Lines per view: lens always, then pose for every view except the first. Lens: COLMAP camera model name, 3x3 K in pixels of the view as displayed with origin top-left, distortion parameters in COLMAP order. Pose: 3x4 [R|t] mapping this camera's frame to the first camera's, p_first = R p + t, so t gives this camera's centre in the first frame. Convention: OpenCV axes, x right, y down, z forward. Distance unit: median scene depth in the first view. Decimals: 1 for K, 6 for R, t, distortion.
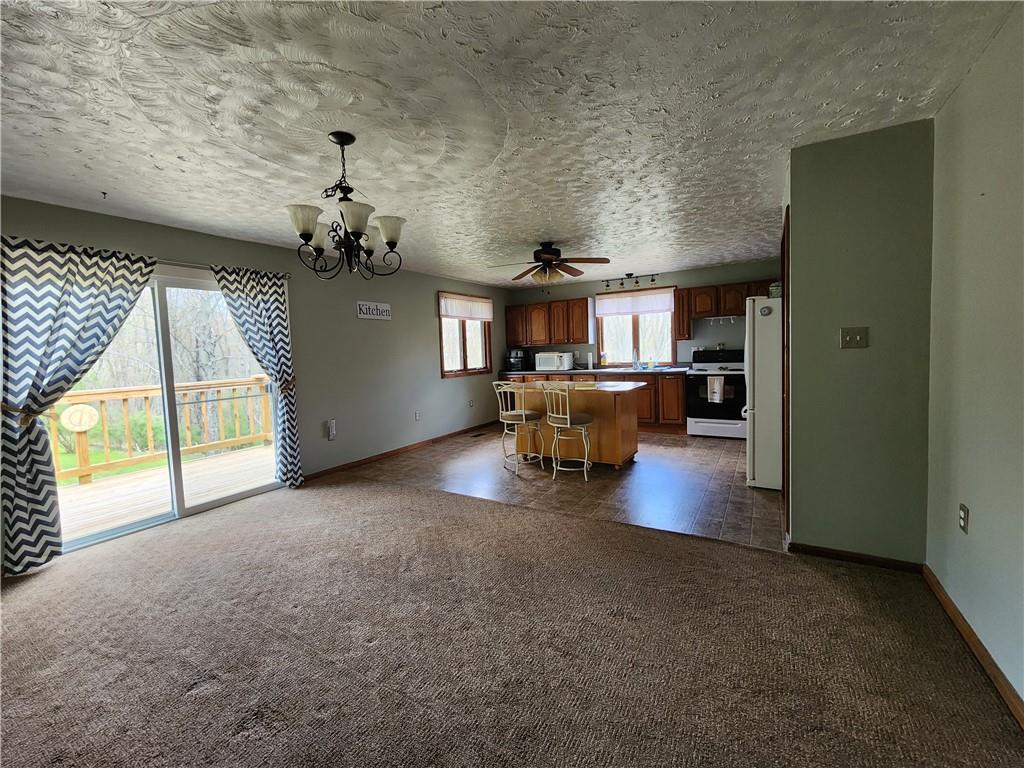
lens RADIAL K [[424.8, 0, 507.0], [0, 424.8, 379.9], [0, 0, 1]] dist [0.002444, -0.000102]
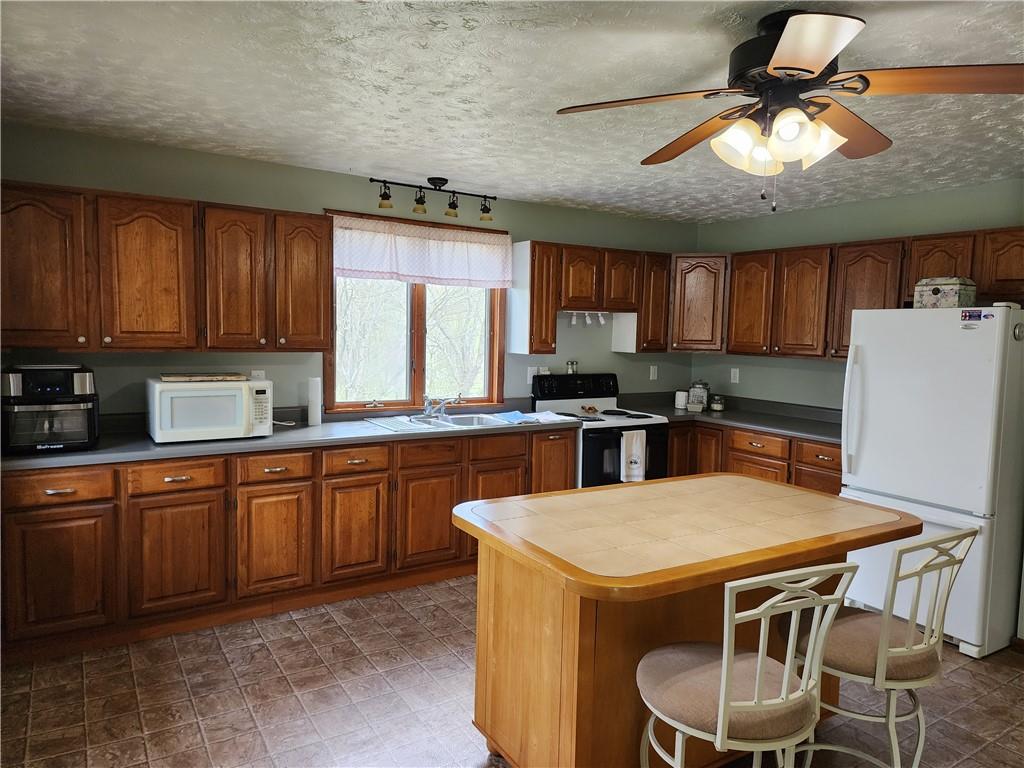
lens RADIAL K [[694.0, 0, 515.0], [0, 694.0, 386.5], [0, 0, 1]] dist [0.077425, -0.059503]
pose [[0.431904, -0.026815, 0.901521, -0.258342], [0.023907, 0.999547, 0.018277, -0.064653], [-0.901603, 0.013659, 0.432350, 0.627856]]
